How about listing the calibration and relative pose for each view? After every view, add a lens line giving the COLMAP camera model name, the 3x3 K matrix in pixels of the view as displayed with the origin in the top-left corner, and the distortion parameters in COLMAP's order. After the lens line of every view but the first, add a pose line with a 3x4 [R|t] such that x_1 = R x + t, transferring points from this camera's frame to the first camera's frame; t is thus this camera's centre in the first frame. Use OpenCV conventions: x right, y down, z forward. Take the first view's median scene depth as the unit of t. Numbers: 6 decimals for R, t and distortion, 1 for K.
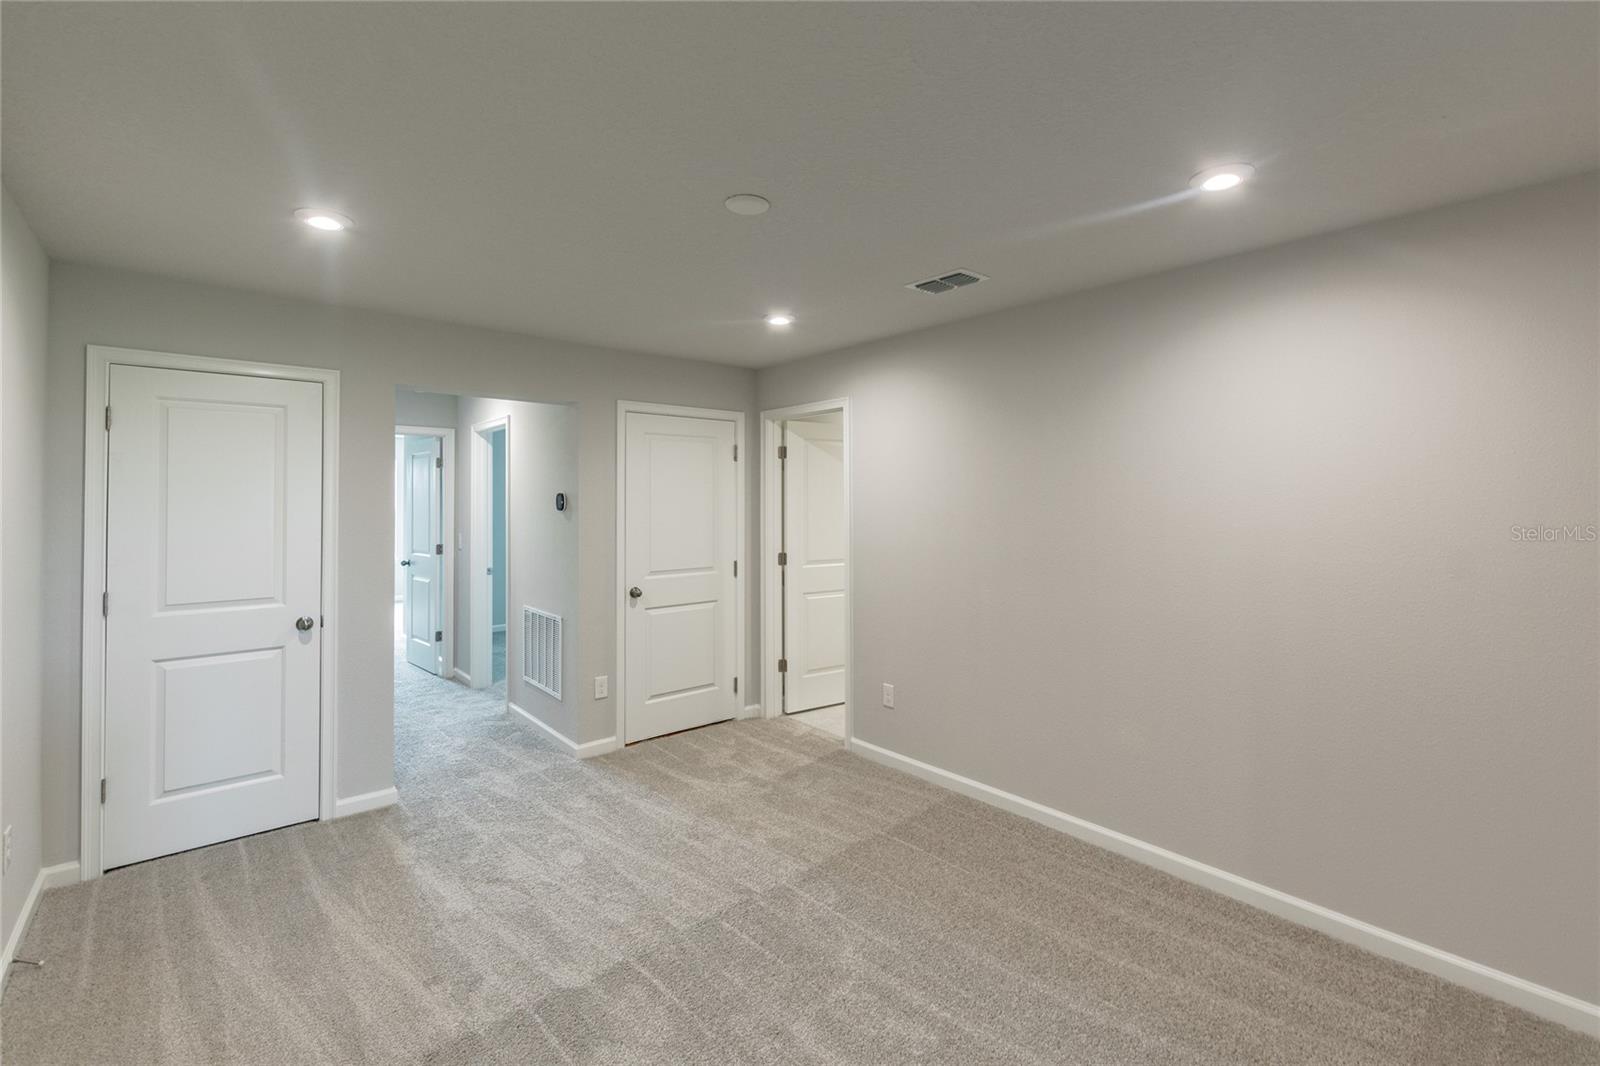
lens RADIAL K [[699.6, 0, 807.4], [0, 699.6, 491.2], [0, 0, 1]] dist [0.004522, -0.002349]
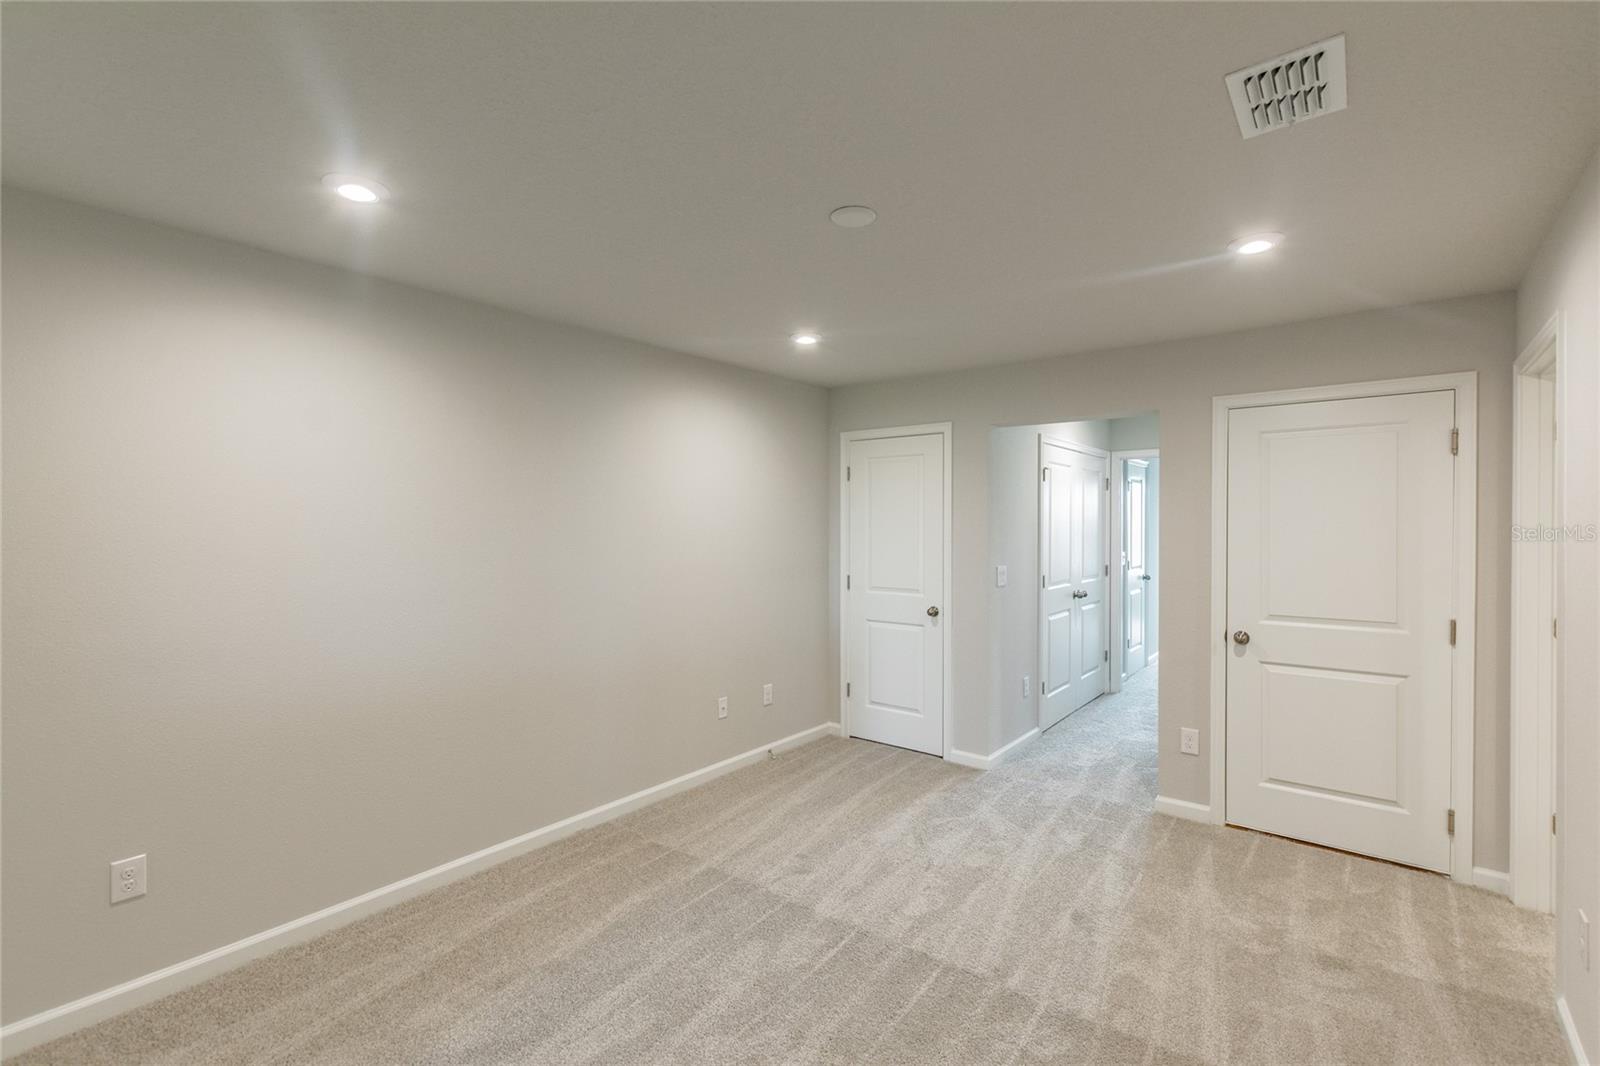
lens RADIAL K [[699.6, 0, 806.8], [0, 699.6, 527.6], [0, 0, 1]] dist [0.004522, -0.002349]
pose [[0.190413, 0.006309, -0.981684, 0.510251], [0.014059, 0.999859, 0.009153, 0.008339], [0.981603, -0.015545, 0.190298, 0.440295]]
